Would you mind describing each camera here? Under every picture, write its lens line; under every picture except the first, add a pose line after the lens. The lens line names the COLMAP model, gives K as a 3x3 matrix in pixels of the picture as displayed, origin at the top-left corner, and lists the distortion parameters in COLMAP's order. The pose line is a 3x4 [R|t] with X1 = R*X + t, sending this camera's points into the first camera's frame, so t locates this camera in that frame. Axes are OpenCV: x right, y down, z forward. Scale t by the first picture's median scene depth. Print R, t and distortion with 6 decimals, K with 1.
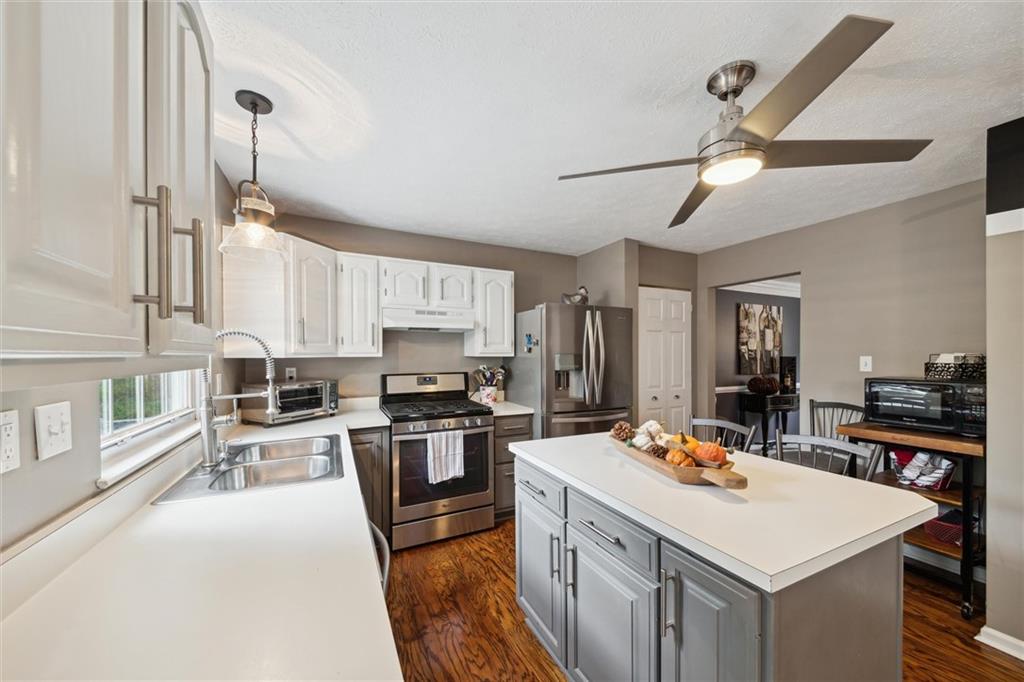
lens RADIAL K [[374.0, 0, 506.9], [0, 374.0, 348.8], [0, 0, 1]] dist [-0.000740, -0.000397]
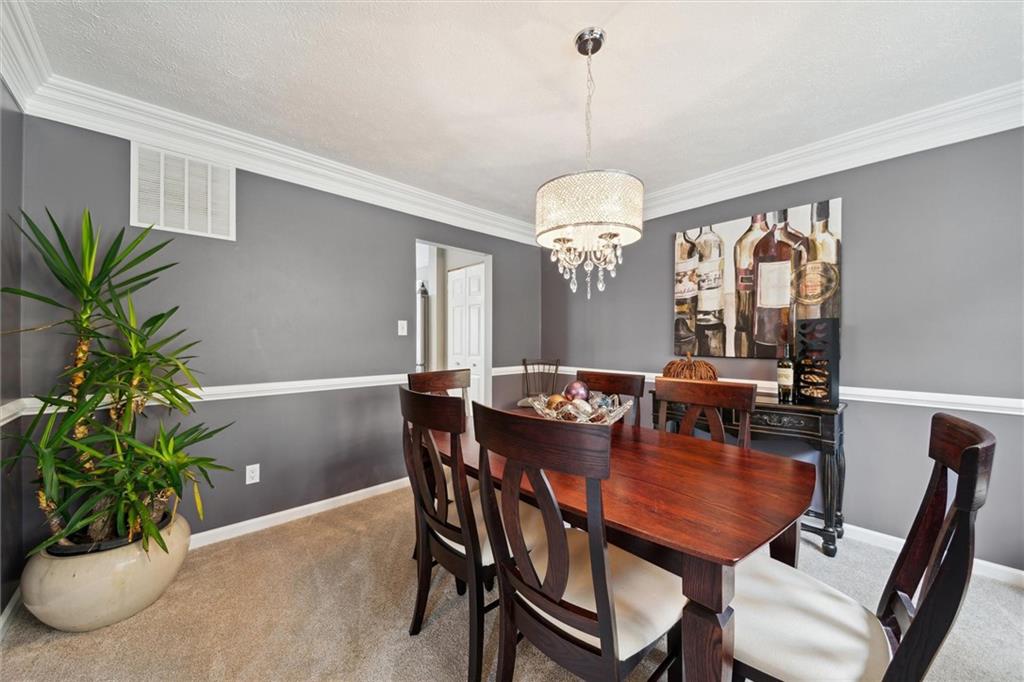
lens RADIAL K [[374.0, 0, 510.0], [0, 374.0, 343.8], [0, 0, 1]] dist [-0.000740, -0.000397]
pose [[0.307877, 0.008544, -0.951388, 1.067191], [0.014834, 0.999795, 0.013779, 0.038097], [0.951311, -0.018355, 0.307687, 0.552192]]
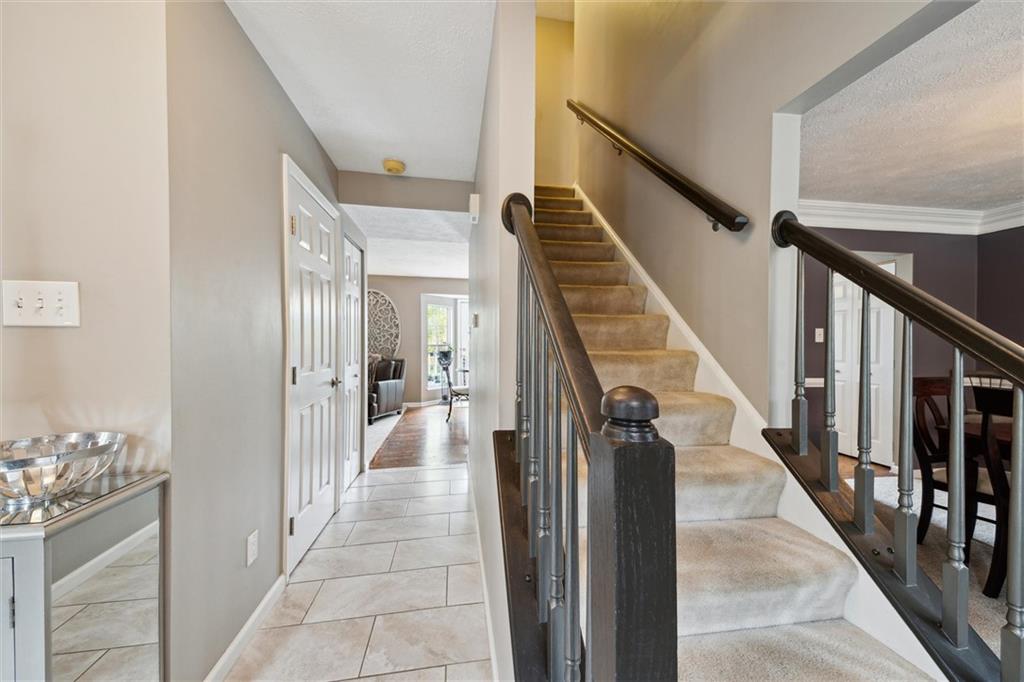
lens RADIAL K [[374.0, 0, 509.9], [0, 374.0, 343.1], [0, 0, 1]] dist [-0.000740, -0.000397]
pose [[-0.293808, -0.003968, -0.955856, 1.184024], [0.011759, 0.999901, -0.007765, 0.031219], [0.955792, -0.013521, -0.293732, 0.300334]]
